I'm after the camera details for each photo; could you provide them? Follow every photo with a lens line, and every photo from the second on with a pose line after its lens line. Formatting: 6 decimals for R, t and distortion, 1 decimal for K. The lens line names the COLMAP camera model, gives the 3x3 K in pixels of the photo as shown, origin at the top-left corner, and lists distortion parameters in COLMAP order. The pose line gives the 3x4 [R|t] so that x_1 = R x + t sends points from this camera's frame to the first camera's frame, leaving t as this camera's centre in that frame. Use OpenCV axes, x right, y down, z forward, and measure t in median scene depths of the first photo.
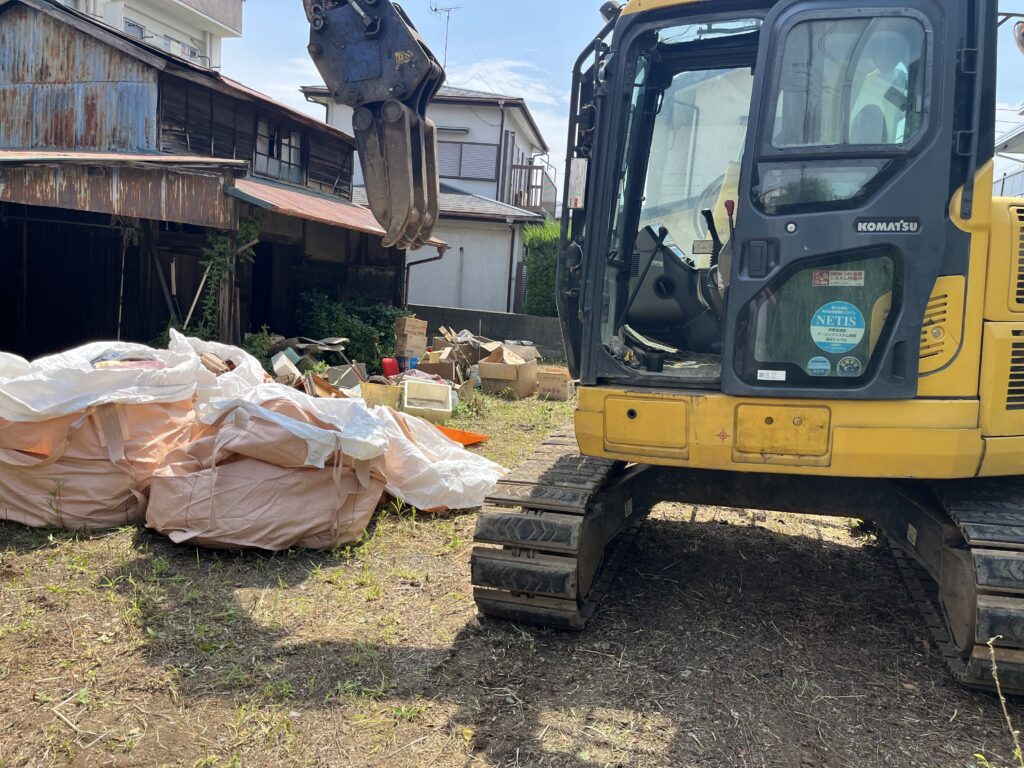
lens RADIAL K [[788.6, 0, 512.0], [0, 788.6, 384.0], [0, 0, 1]] dist [0.005258, -0.062848]
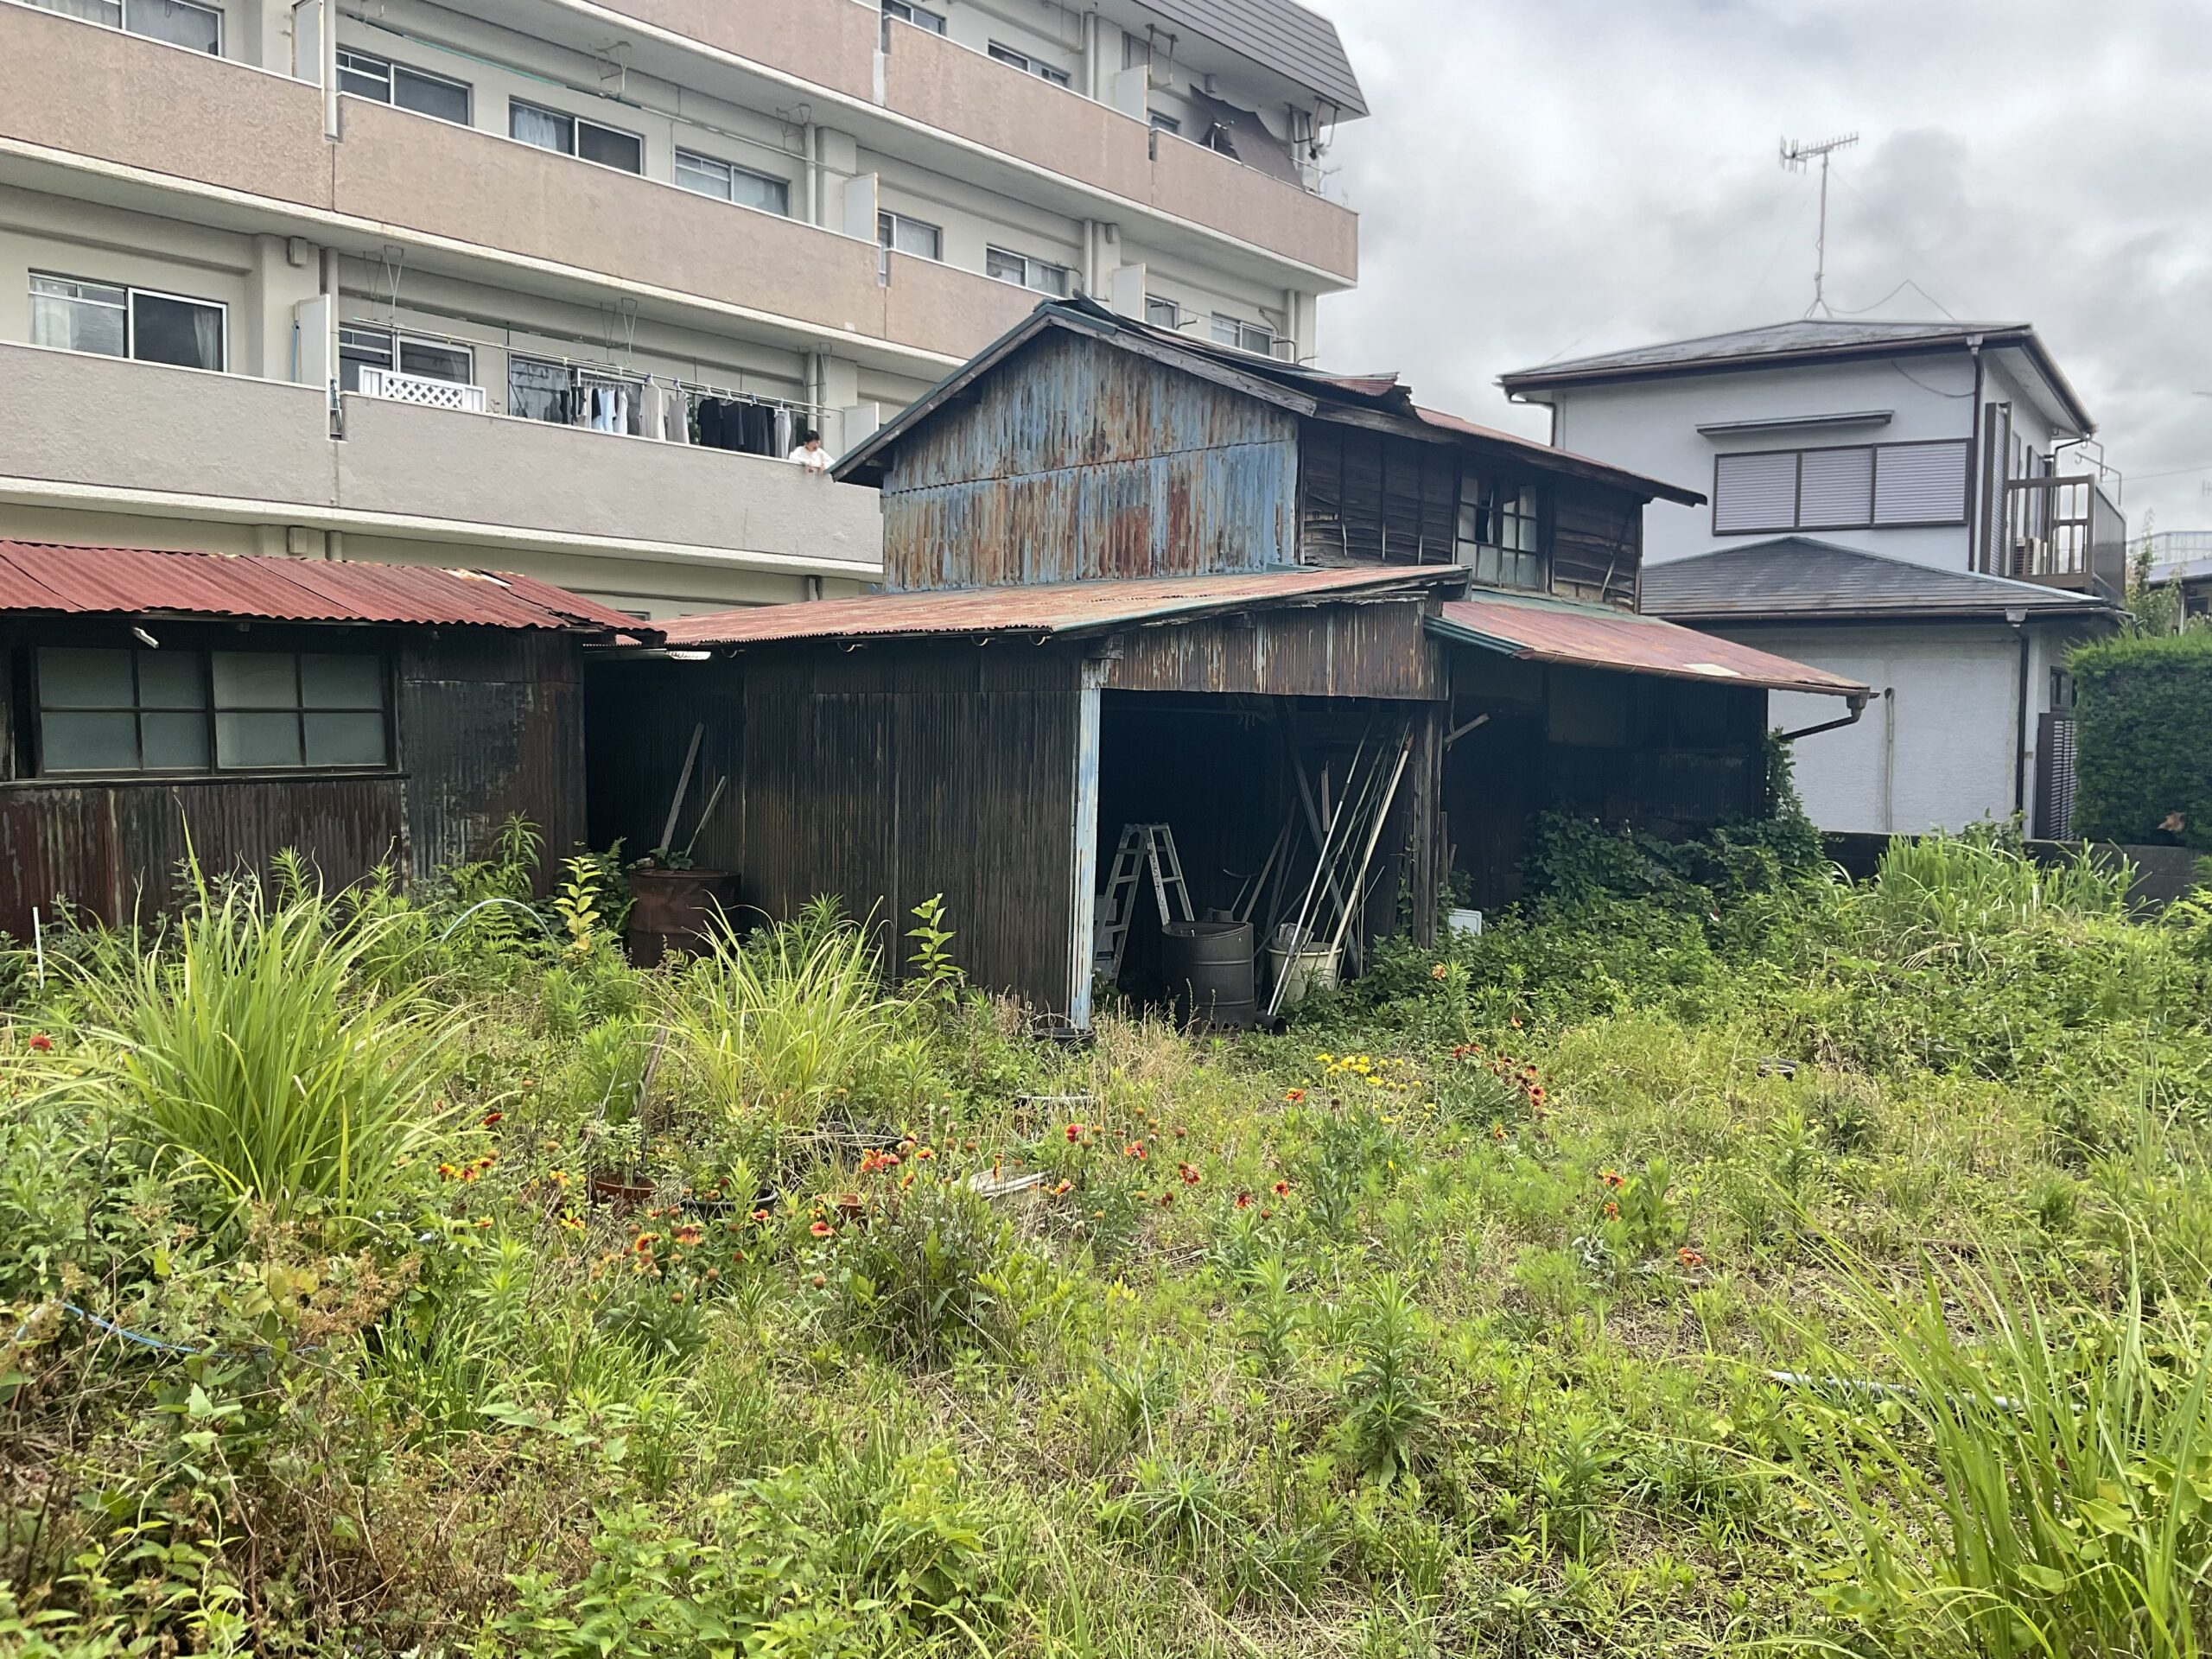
lens RADIAL K [[1804.5, 0, 1106.0], [0, 1804.5, 829.5], [0, 0, 1]] dist [0.055045, -0.139992]
pose [[0.895805, -0.043817, -0.442282, -0.034295], [-0.001976, 0.994726, -0.102550, 0.006383], [0.444443, 0.092739, 0.890994, -0.124552]]
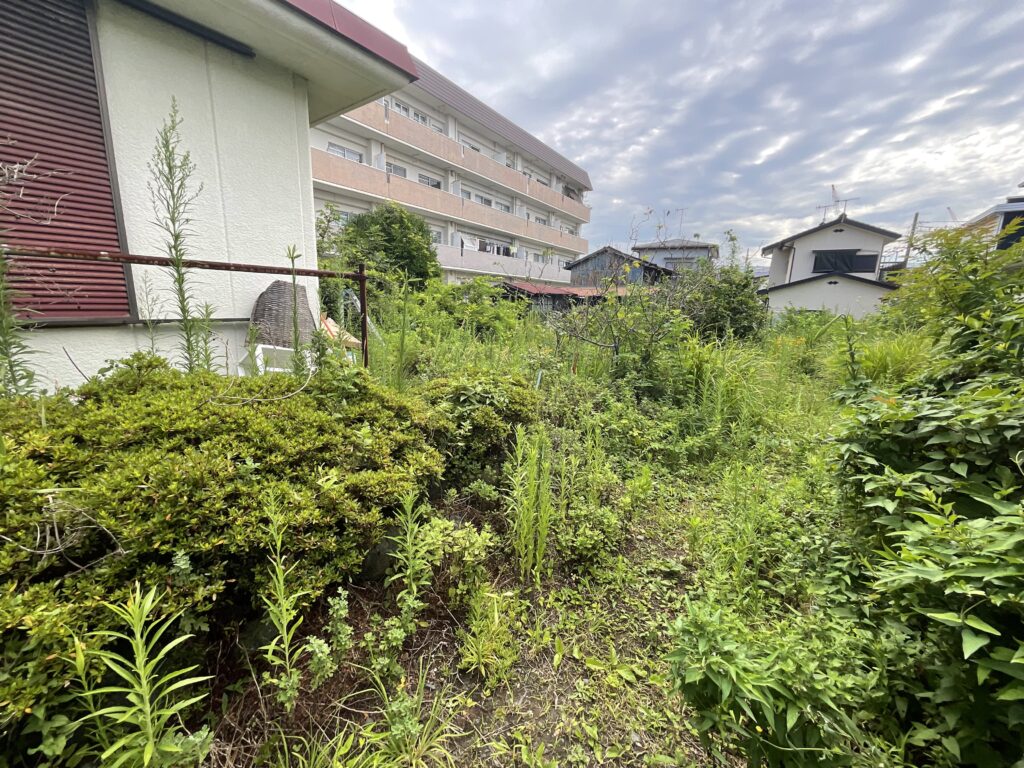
lens RADIAL K [[411.9, 0, 512.0], [0, 411.9, 384.0], [0, 0, 1]] dist [0.000202, 0.000007]
pose [[0.945168, 0.008584, -0.326471, -0.278967], [0.006383, 0.998978, 0.044743, 0.084314], [0.326522, -0.044374, 0.944148, -0.928883]]
